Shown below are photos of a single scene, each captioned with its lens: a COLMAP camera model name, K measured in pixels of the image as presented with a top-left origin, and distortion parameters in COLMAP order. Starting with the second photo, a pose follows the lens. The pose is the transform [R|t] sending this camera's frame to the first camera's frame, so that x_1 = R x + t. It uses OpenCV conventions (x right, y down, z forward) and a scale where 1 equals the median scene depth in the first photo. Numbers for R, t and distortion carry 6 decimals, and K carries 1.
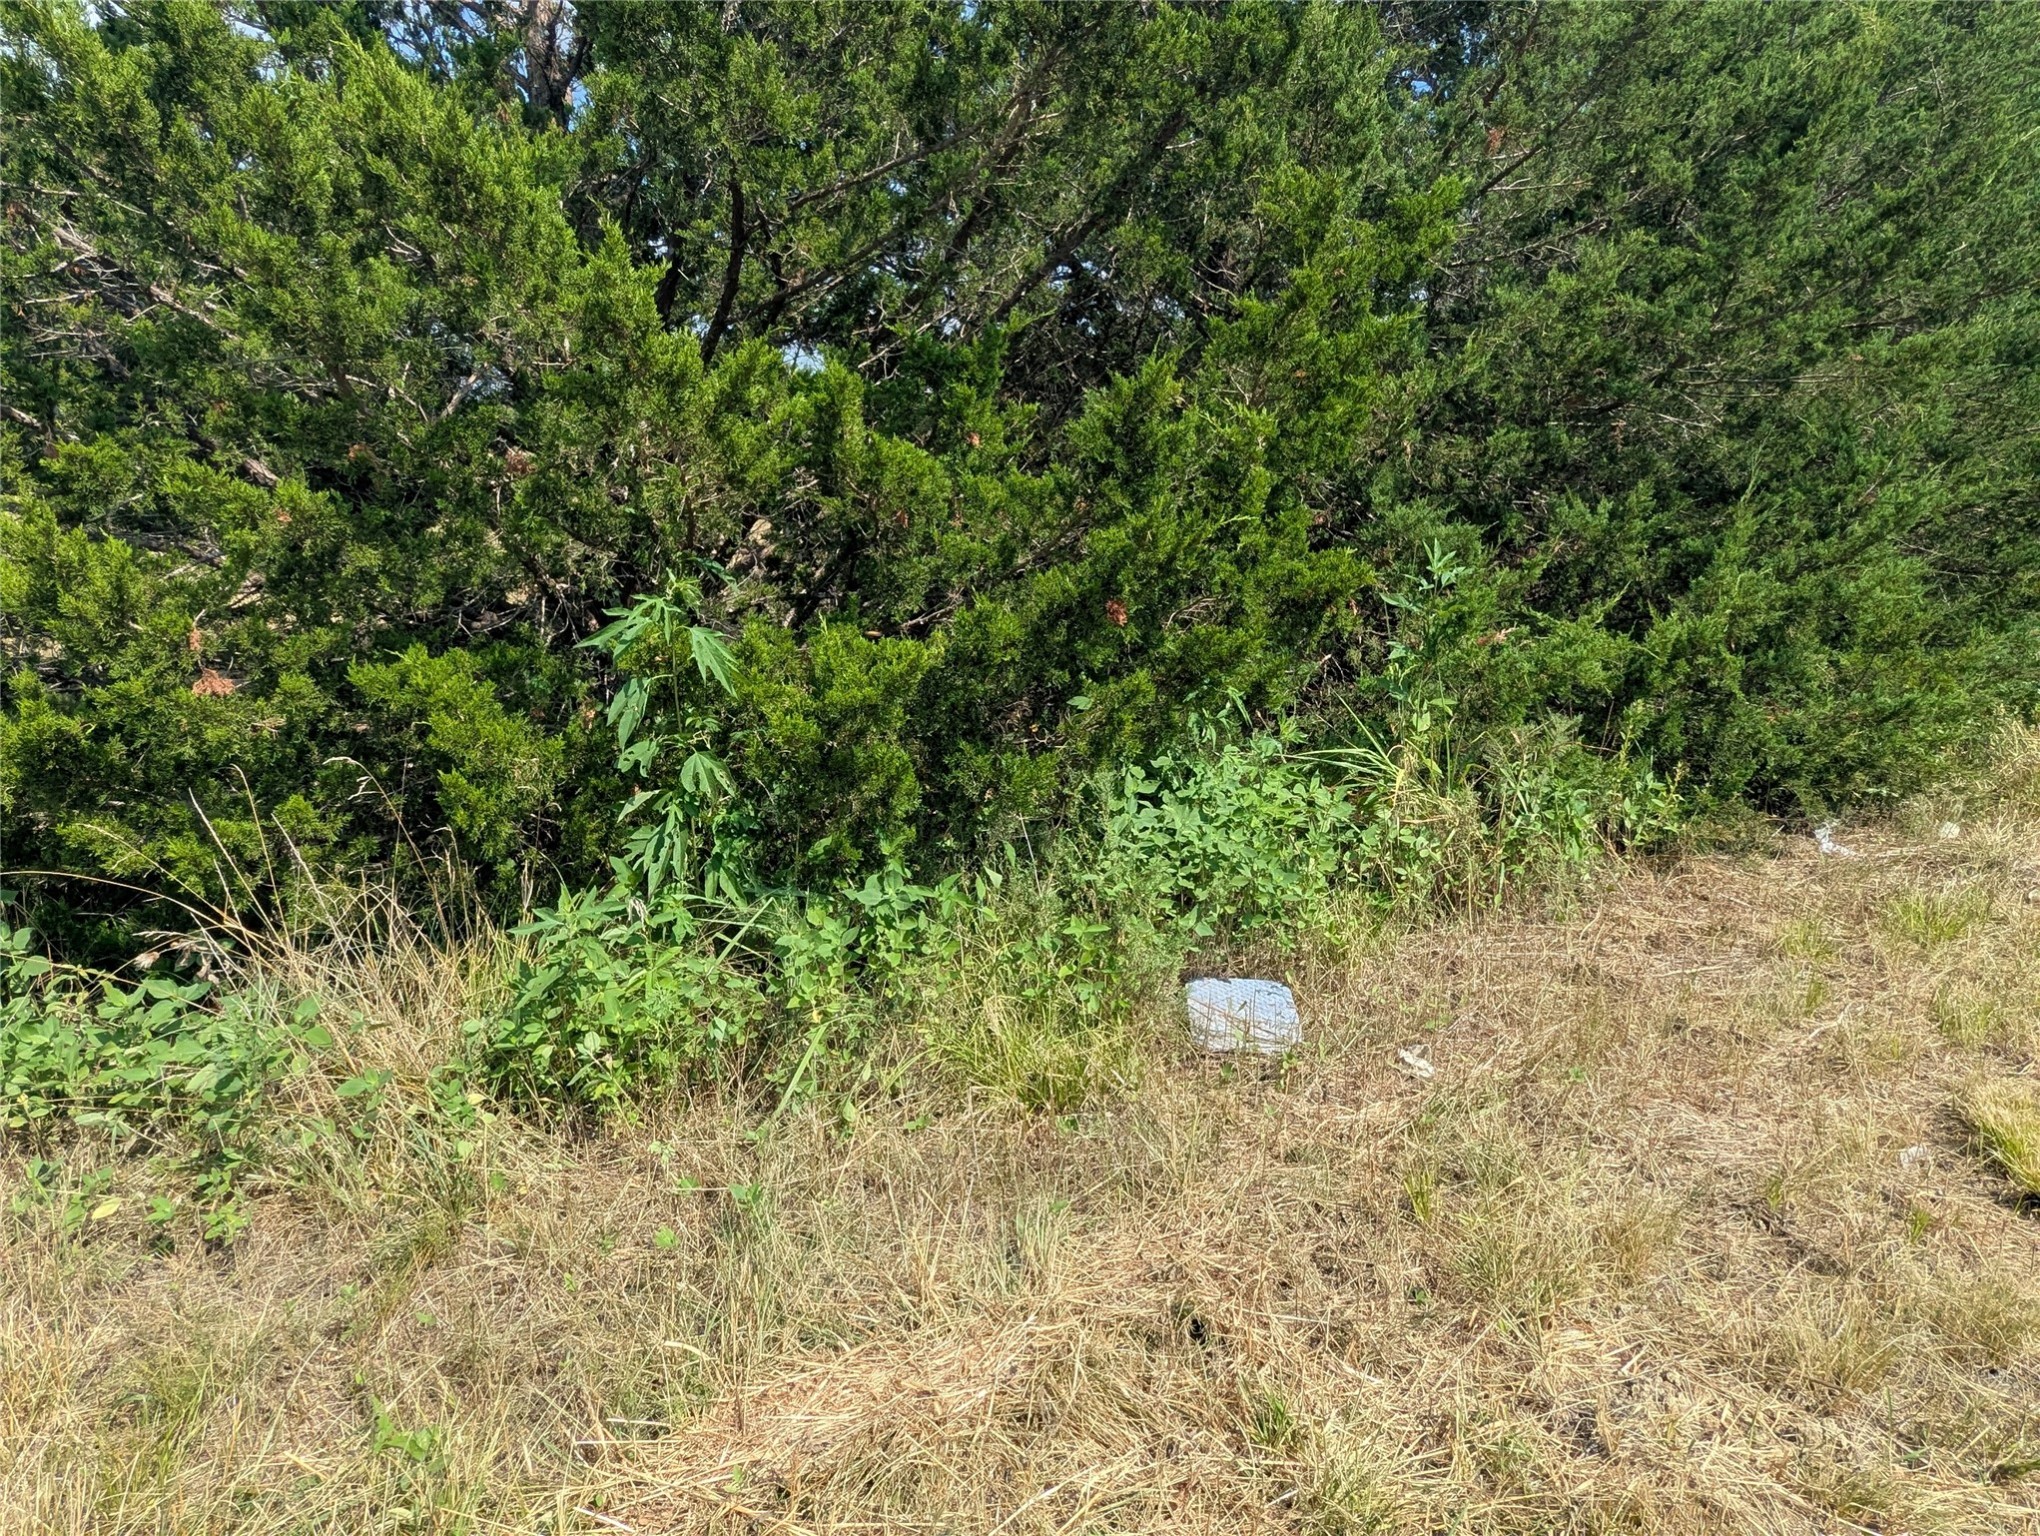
lens RADIAL K [[1137.5, 0, 1020.0], [0, 1137.5, 768.0], [0, 0, 1]] dist [0.002095, 0.000457]
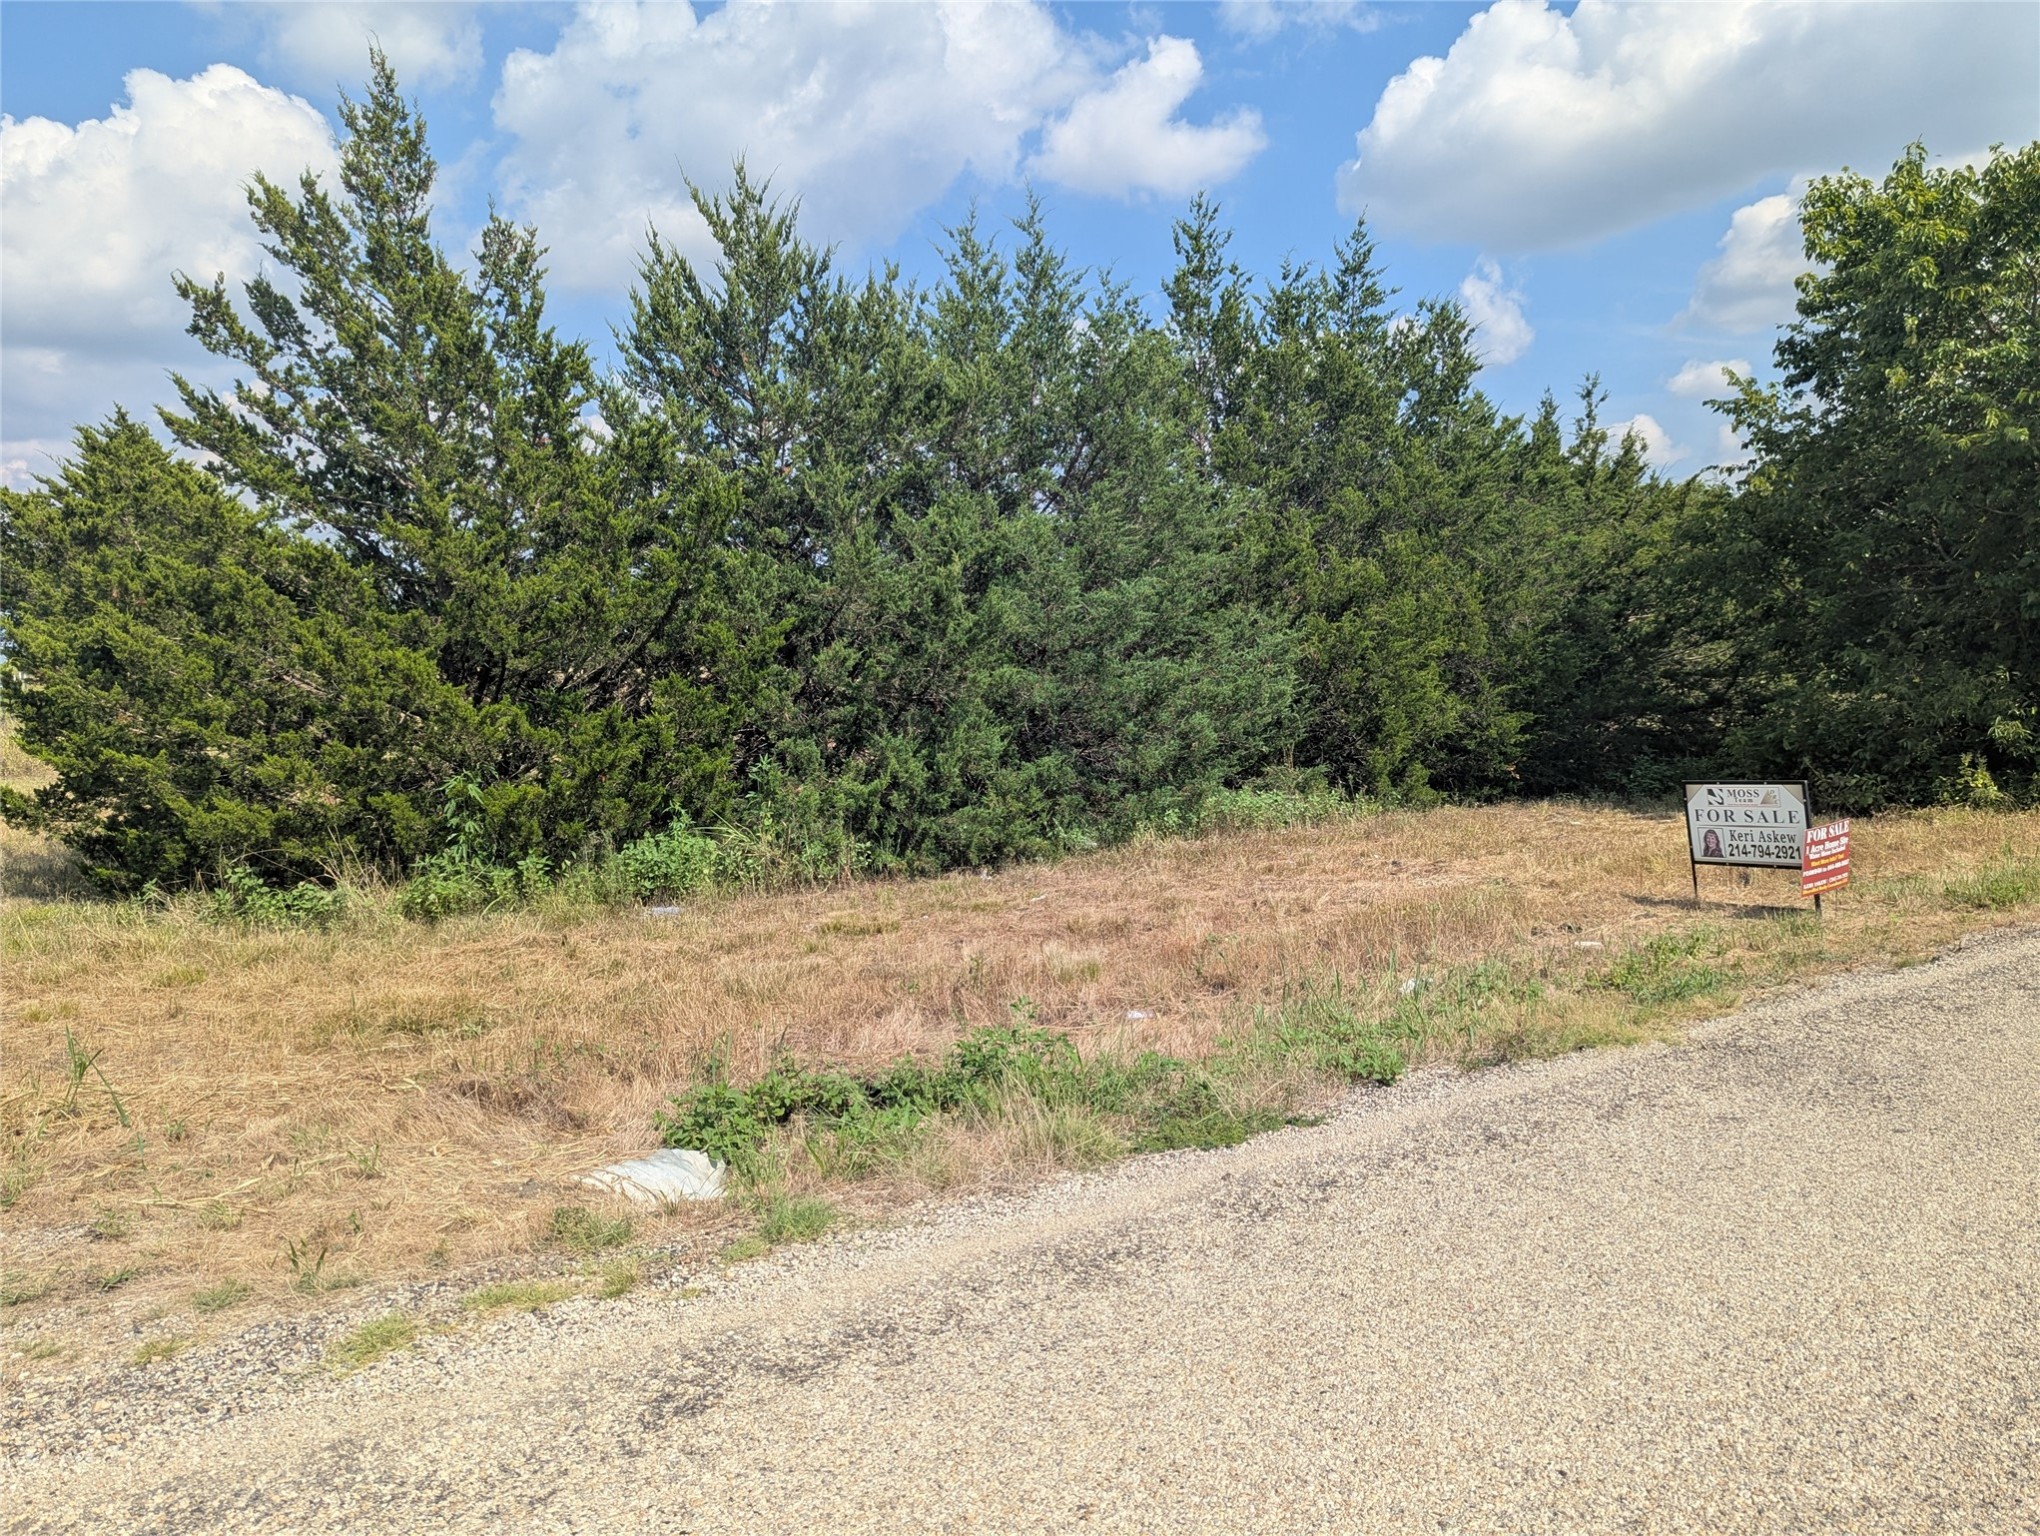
lens RADIAL K [[1451.0, 0, 1020.0], [0, 1451.0, 768.0], [0, 0, 1]] dist [0.059755, 0.000468]
pose [[0.999674, -0.006334, -0.024745, 1.441183], [0.002529, 0.988553, -0.150852, 0.484453], [0.025417, 0.150740, 0.988247, -3.245125]]
